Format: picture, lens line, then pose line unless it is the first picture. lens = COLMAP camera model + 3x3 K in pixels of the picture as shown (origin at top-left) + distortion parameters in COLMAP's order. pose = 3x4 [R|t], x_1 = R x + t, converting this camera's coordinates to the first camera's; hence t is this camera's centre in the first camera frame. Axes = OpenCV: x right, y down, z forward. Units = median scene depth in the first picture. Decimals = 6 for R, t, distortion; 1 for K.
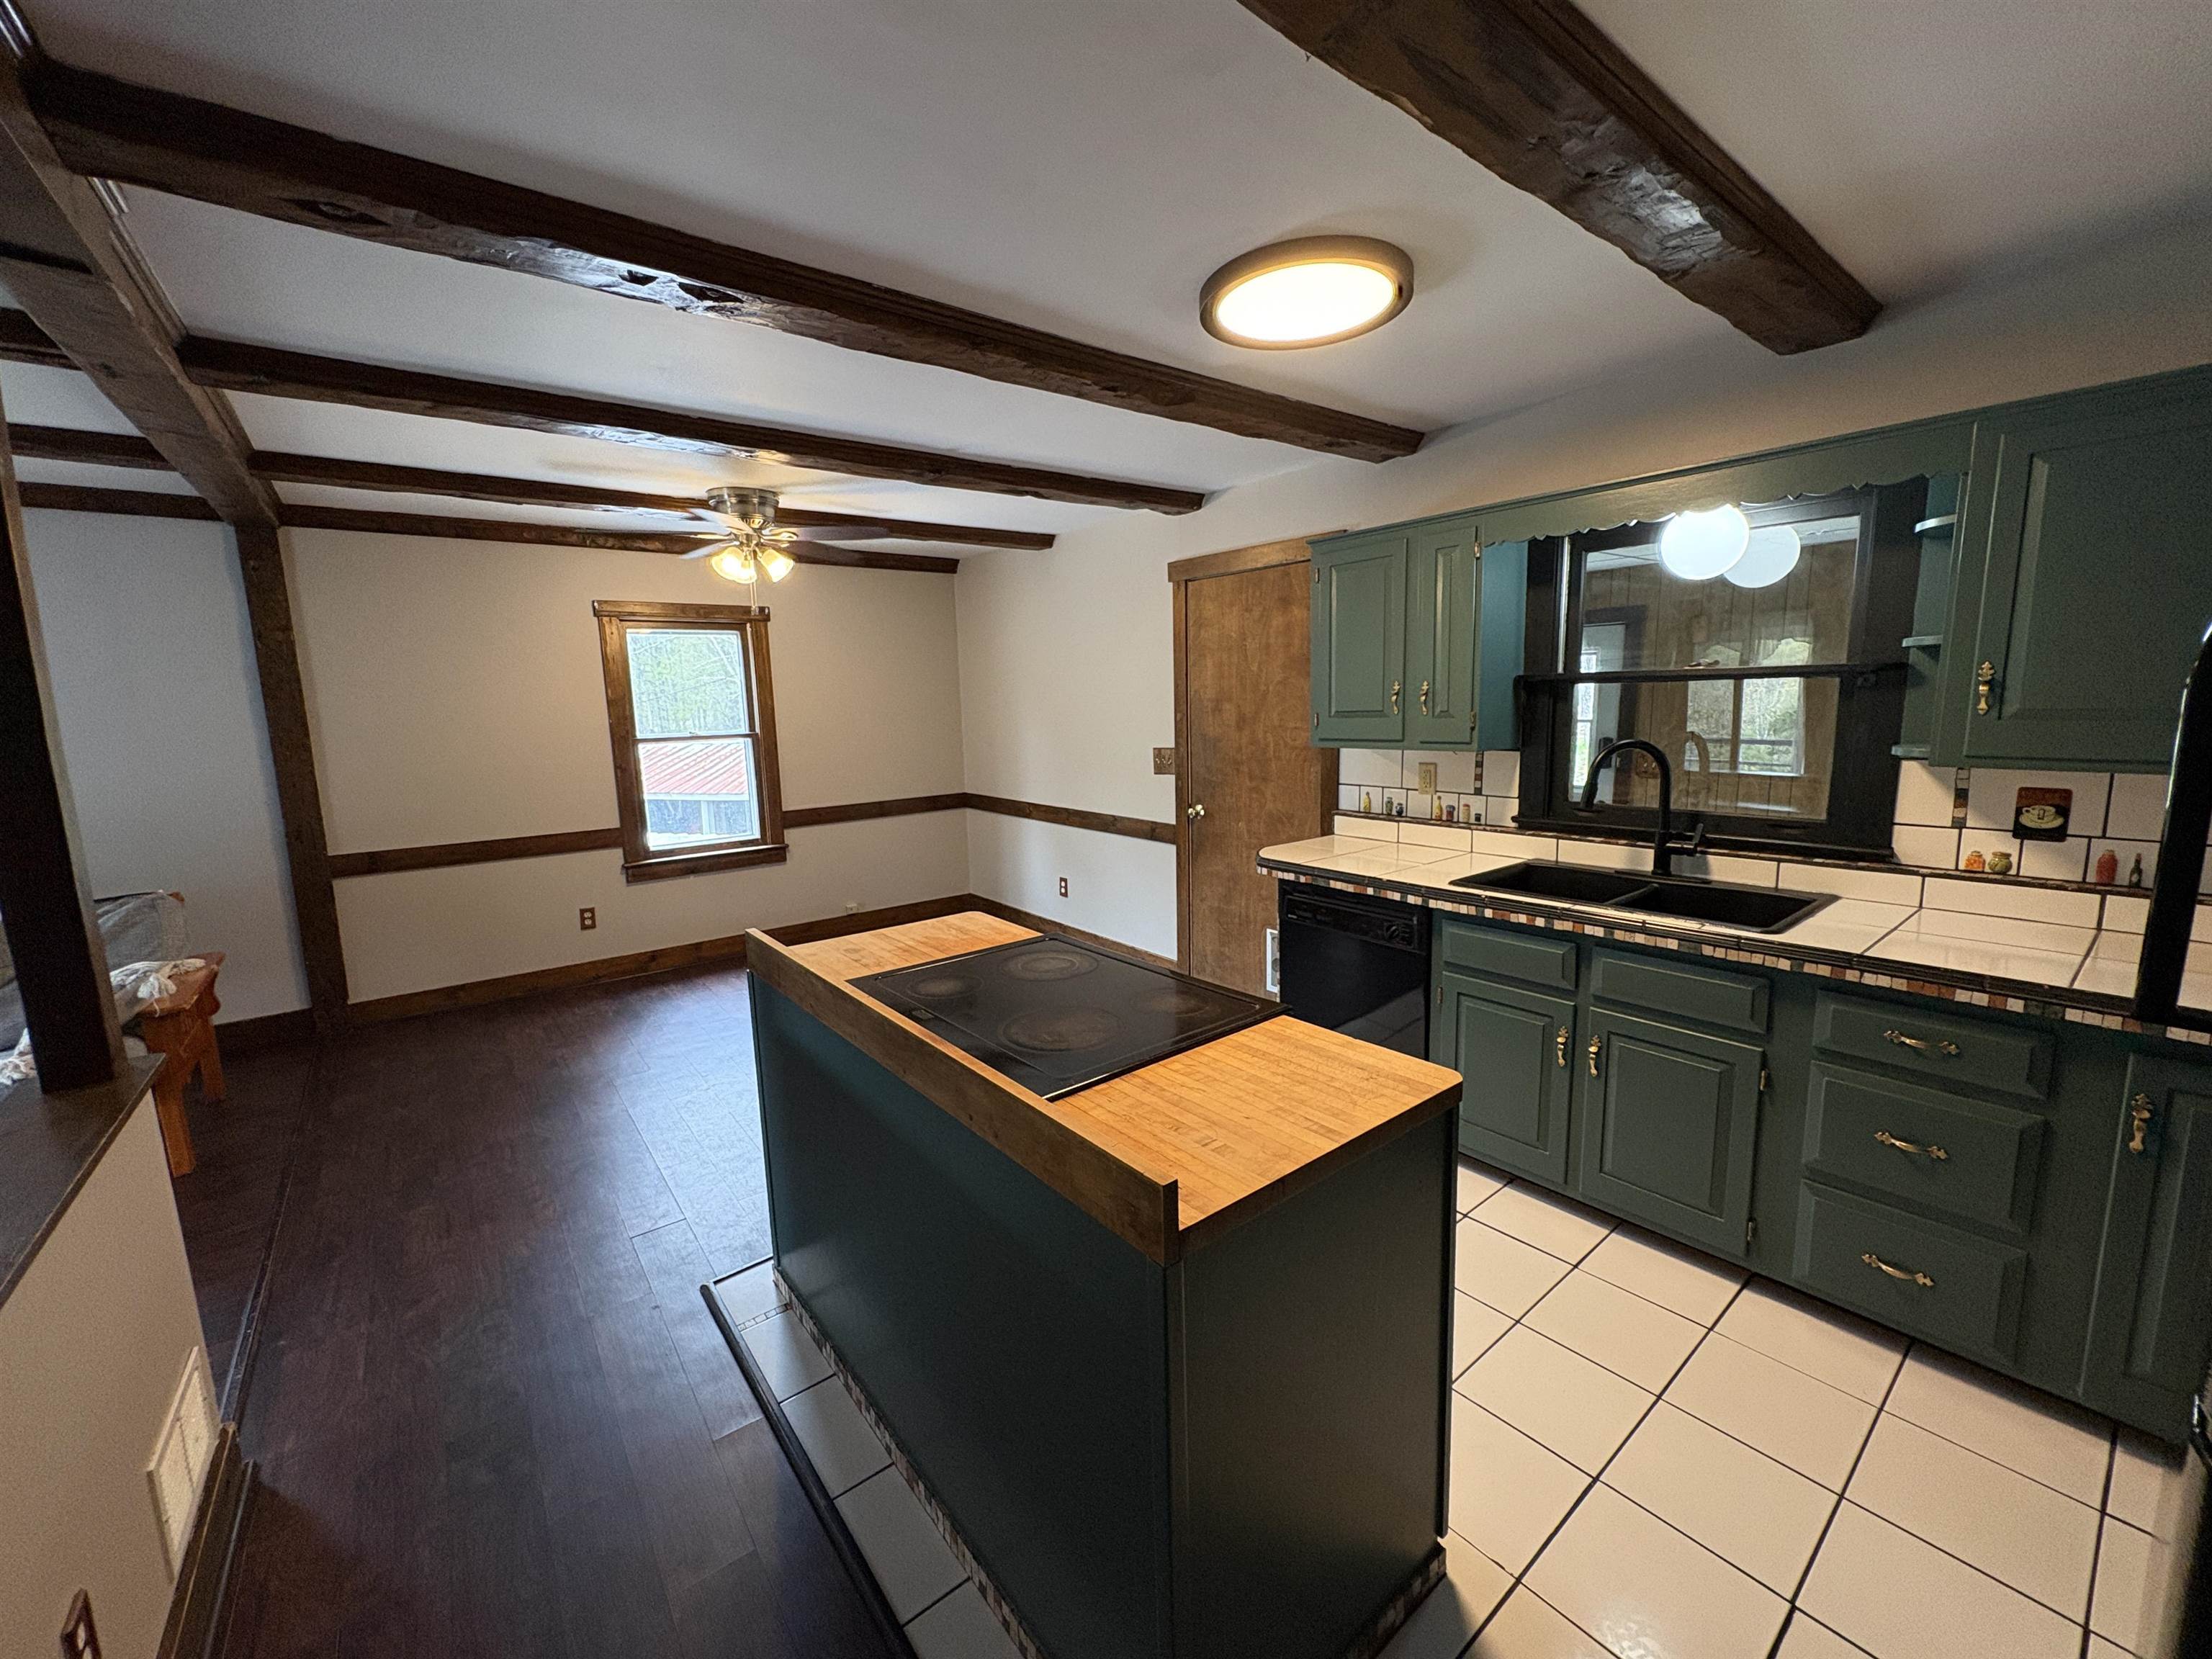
lens RADIAL K [[881.9, 0, 1110.8], [0, 881.9, 825.4], [0, 0, 1]] dist [-0.000039, 0.000576]
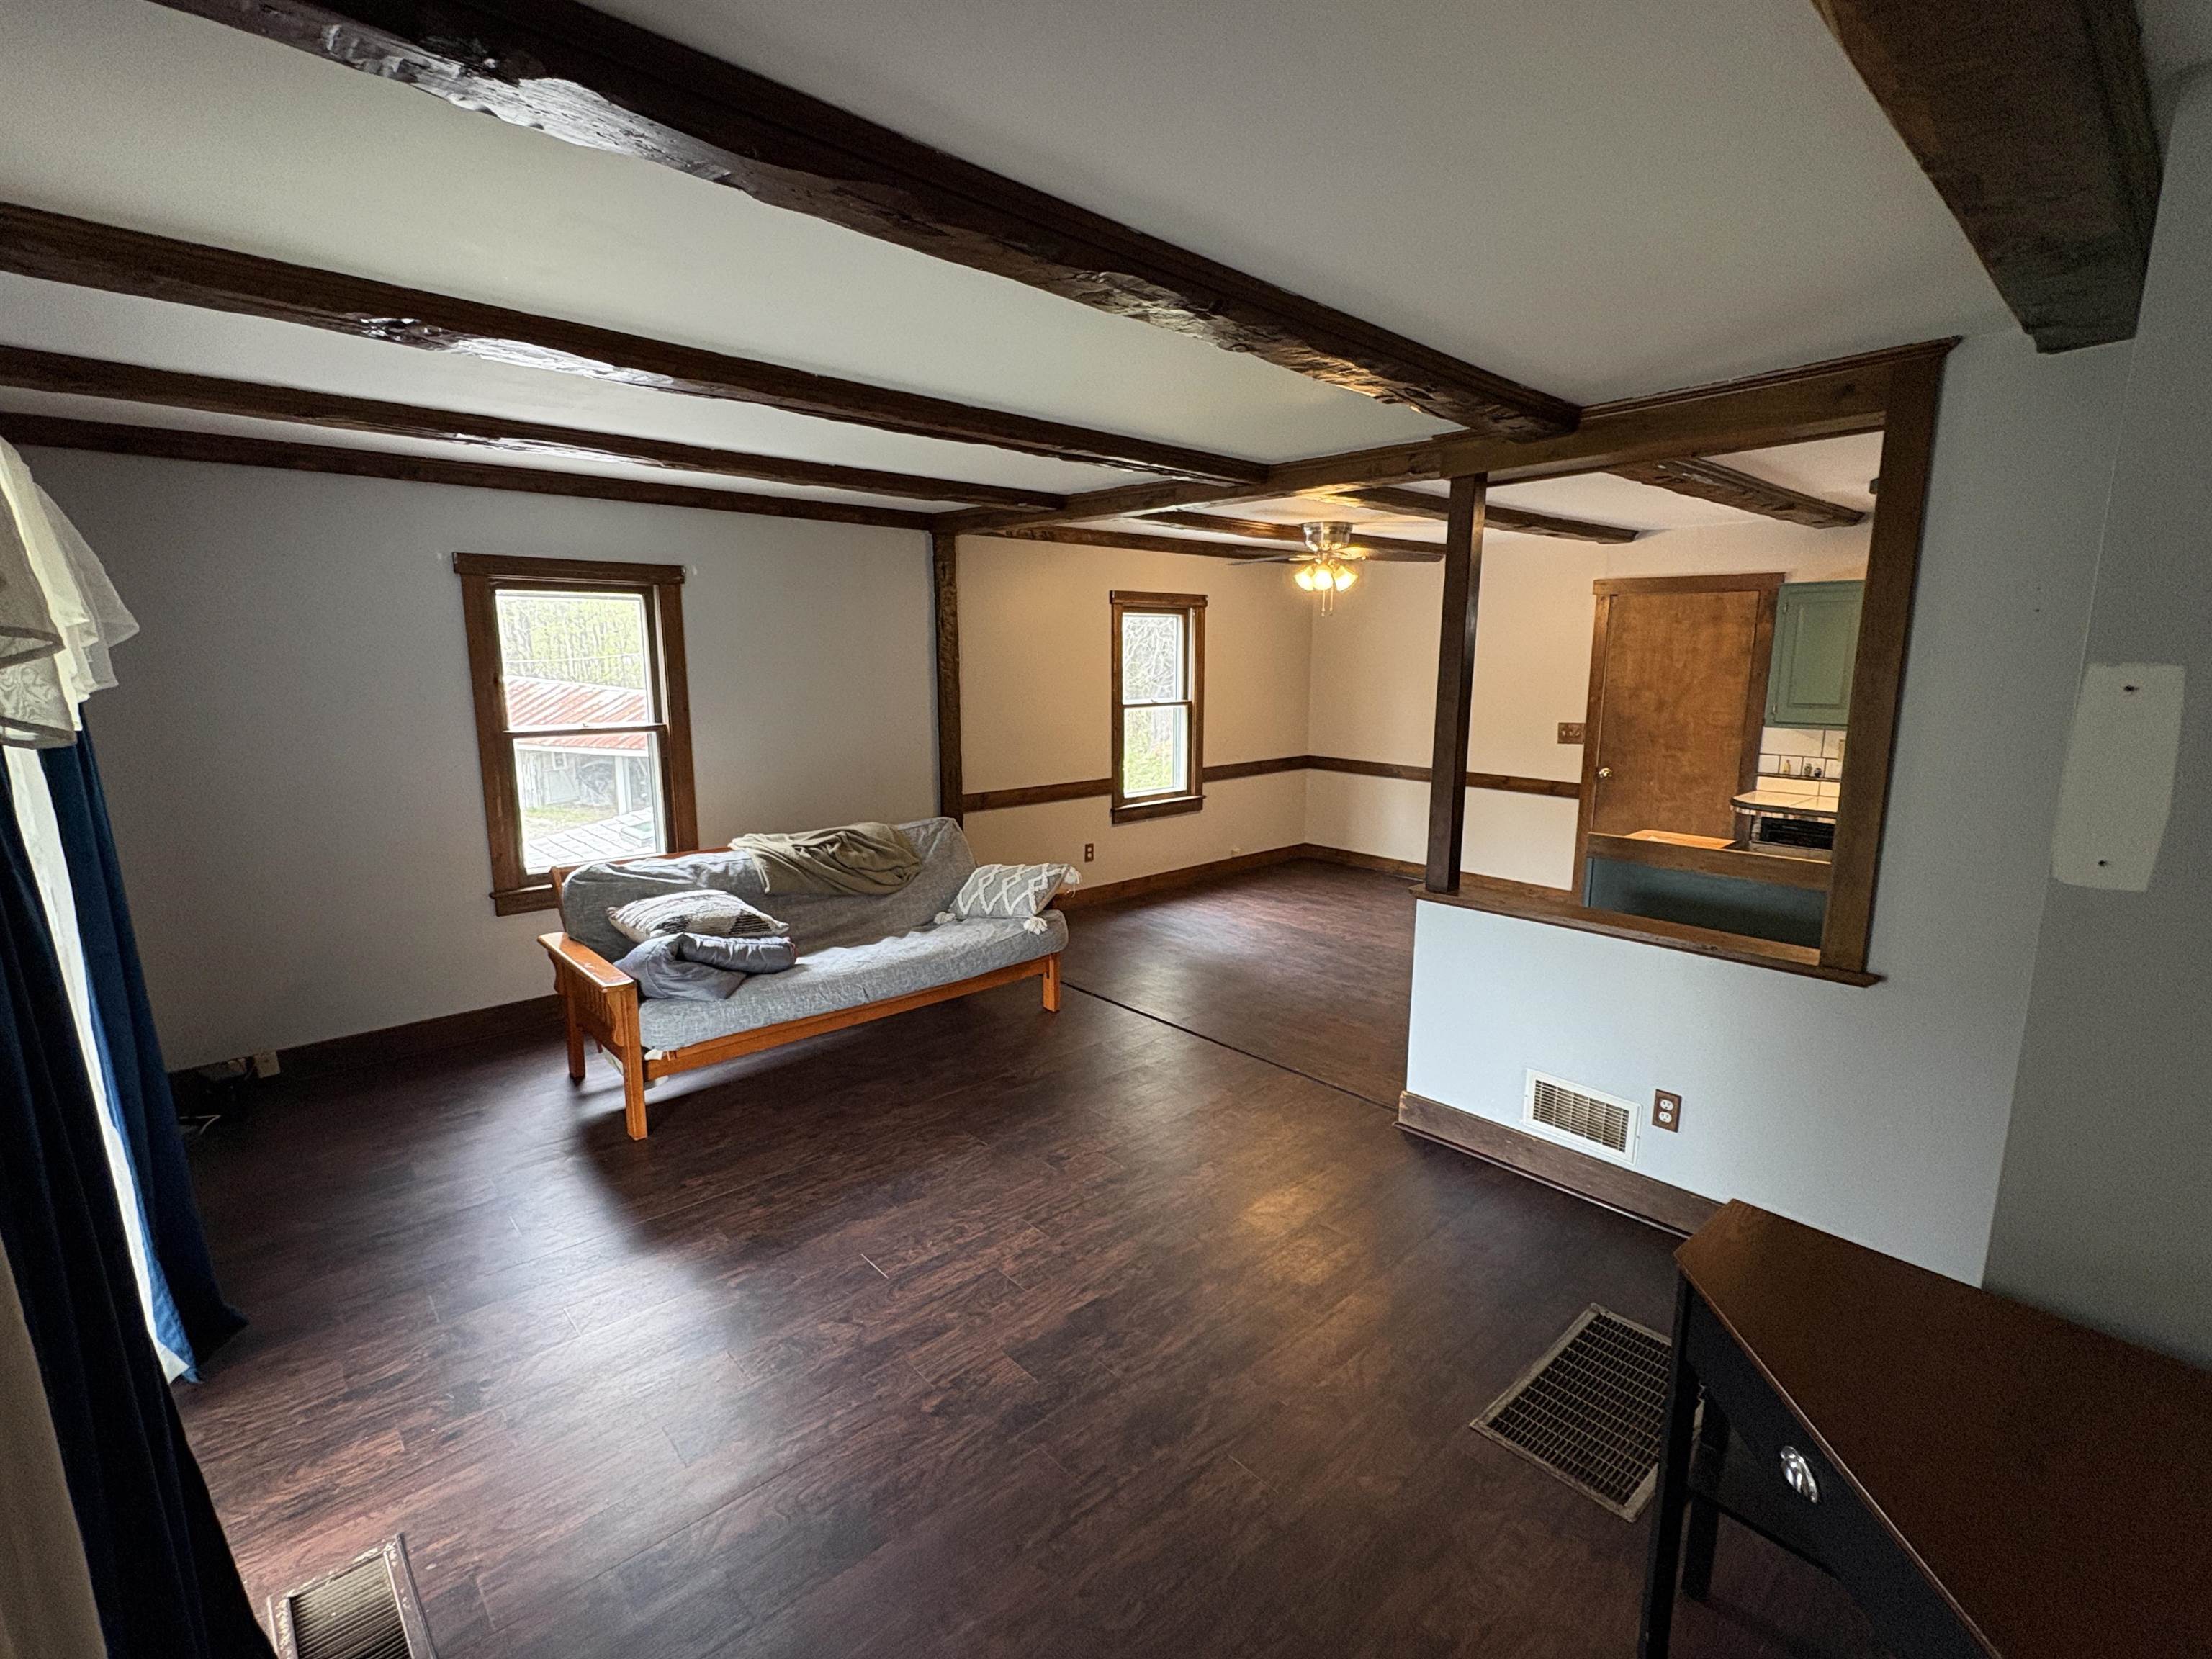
lens RADIAL K [[982.1, 0, 1094.9], [0, 982.1, 828.9], [0, 0, 1]] dist [-0.046841, -0.000318]
pose [[0.998794, 0.016230, 0.046333, -0.758529], [-0.017545, 0.999451, 0.028114, 0.041574], [-0.045852, -0.028893, 0.998530, -0.409240]]
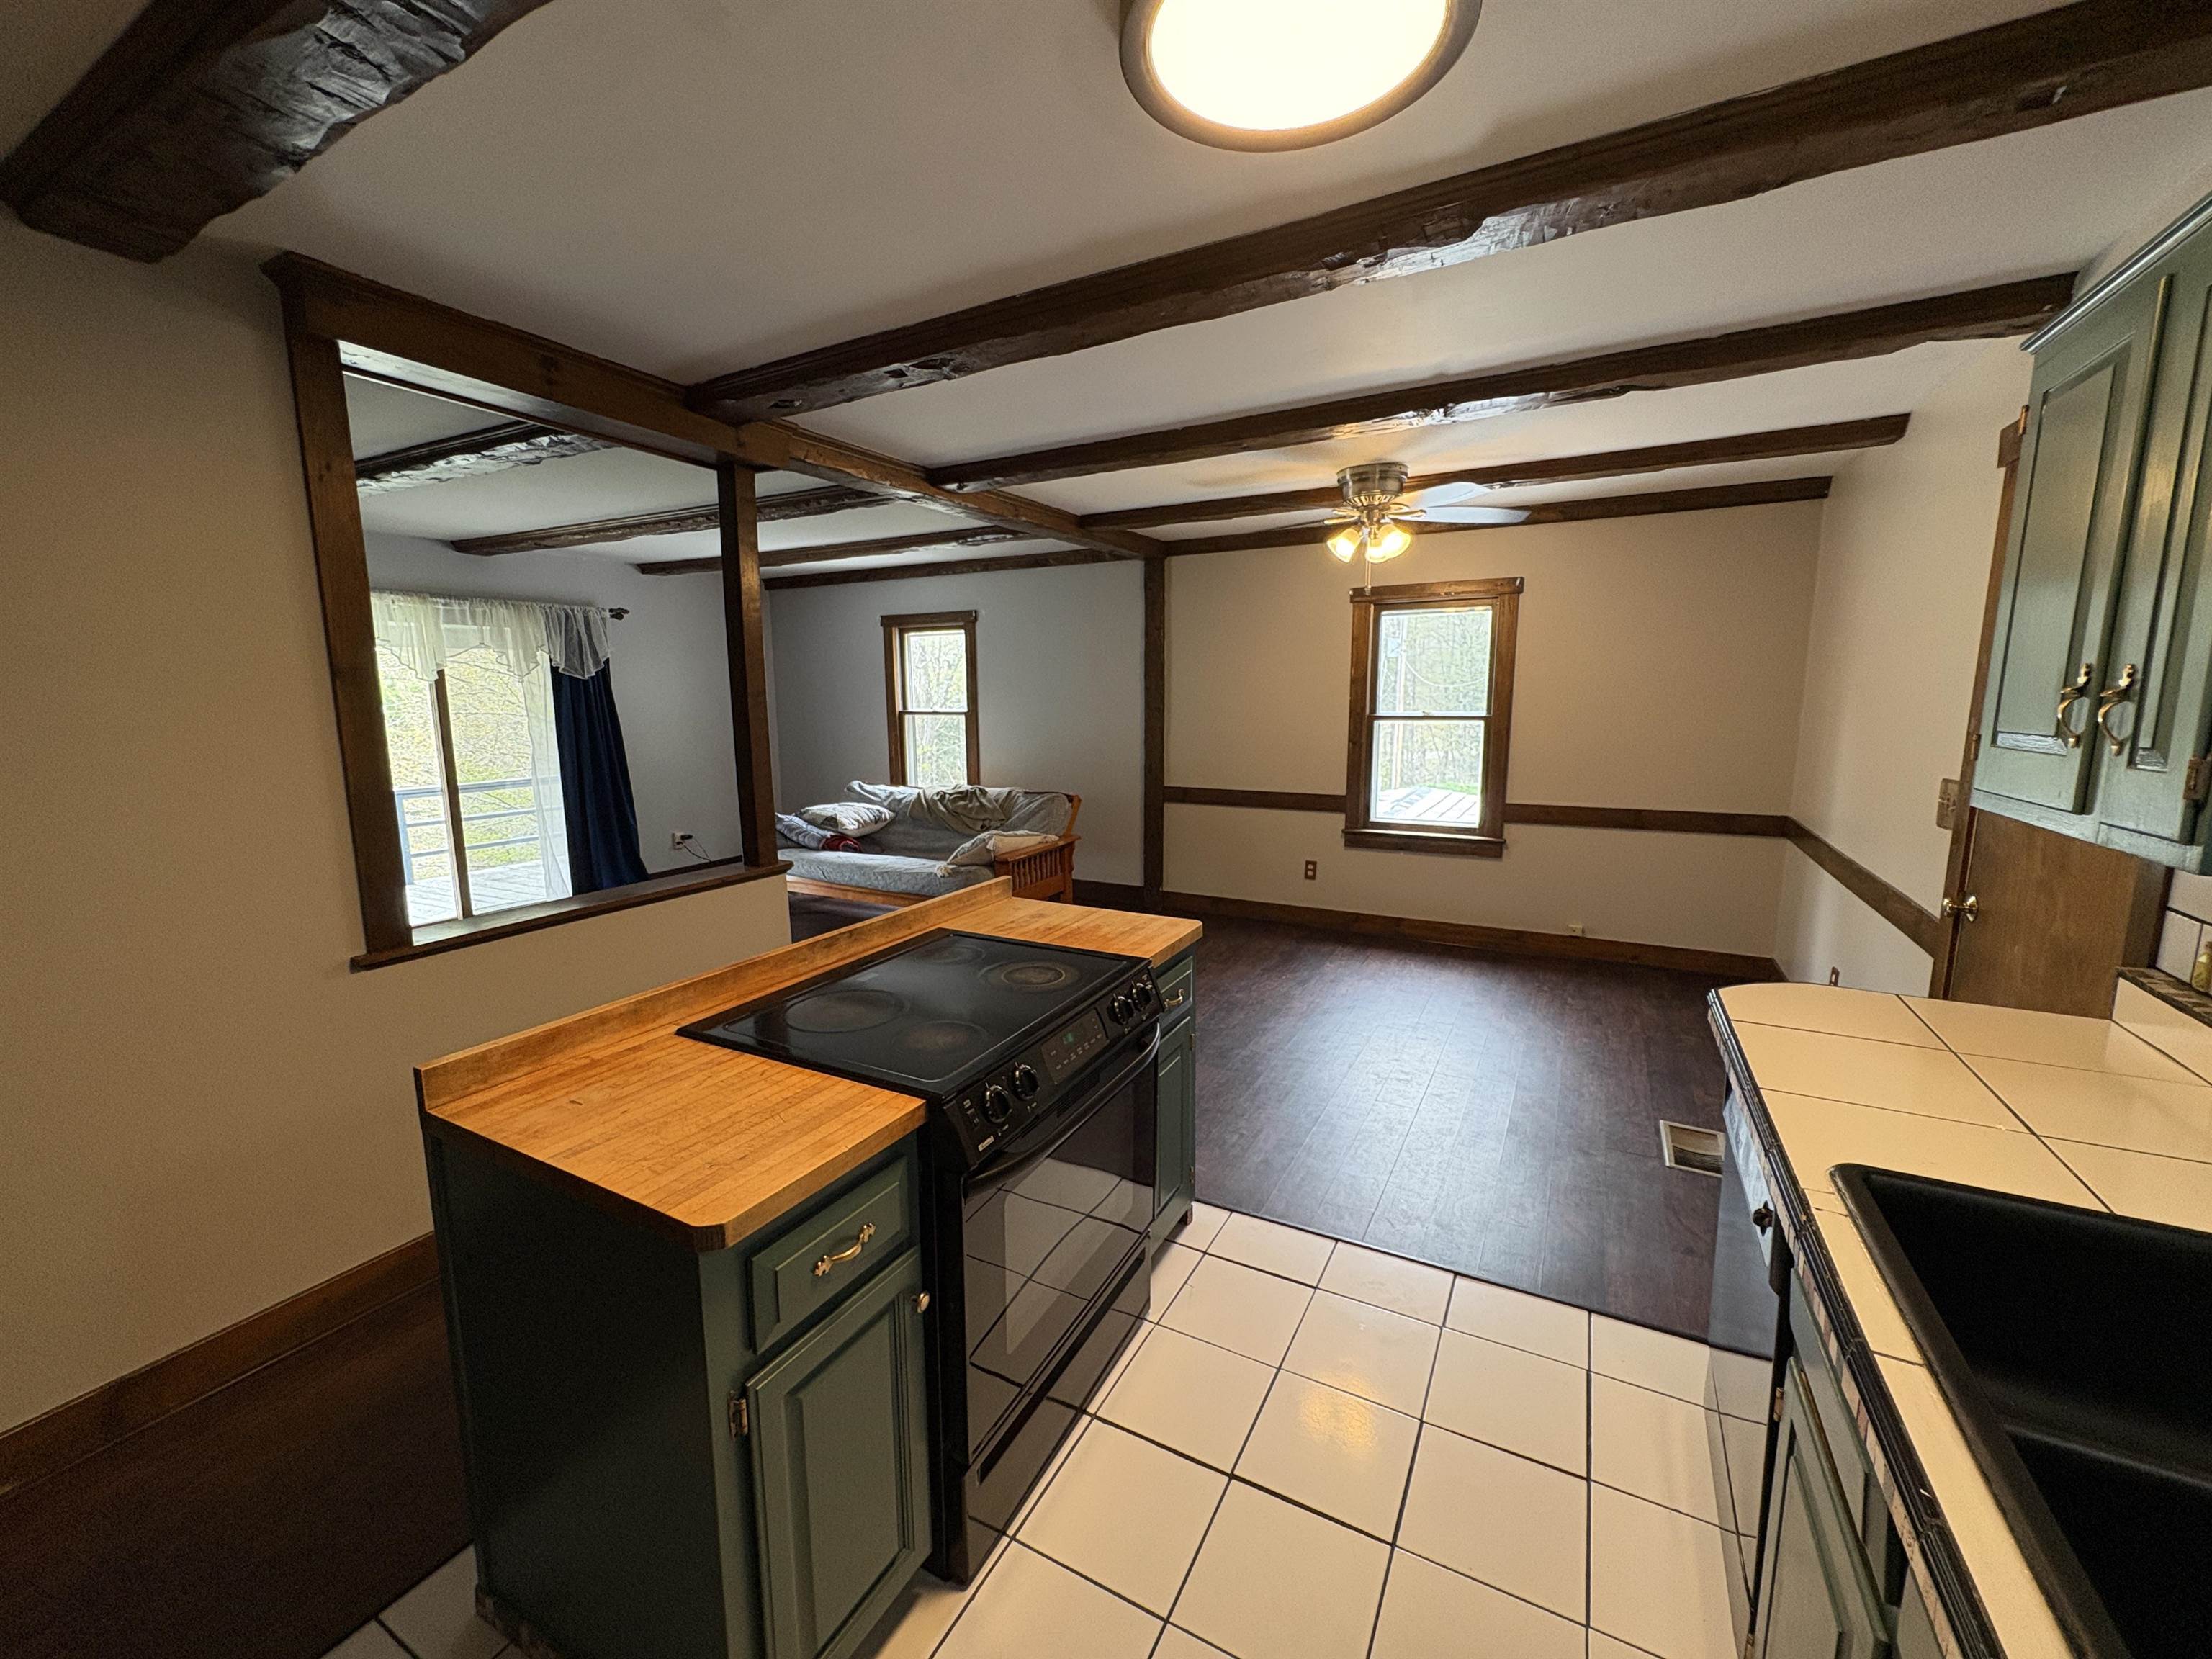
lens RADIAL K [[881.9, 0, 1101.0], [0, 881.9, 825.7], [0, 0, 1]] dist [-0.000039, 0.000576]
pose [[0.384515, 0.163868, -0.908458, 0.390566], [-0.135529, 0.983475, 0.120036, -0.060446], [0.913116, 0.076966, 0.400369, 0.336392]]
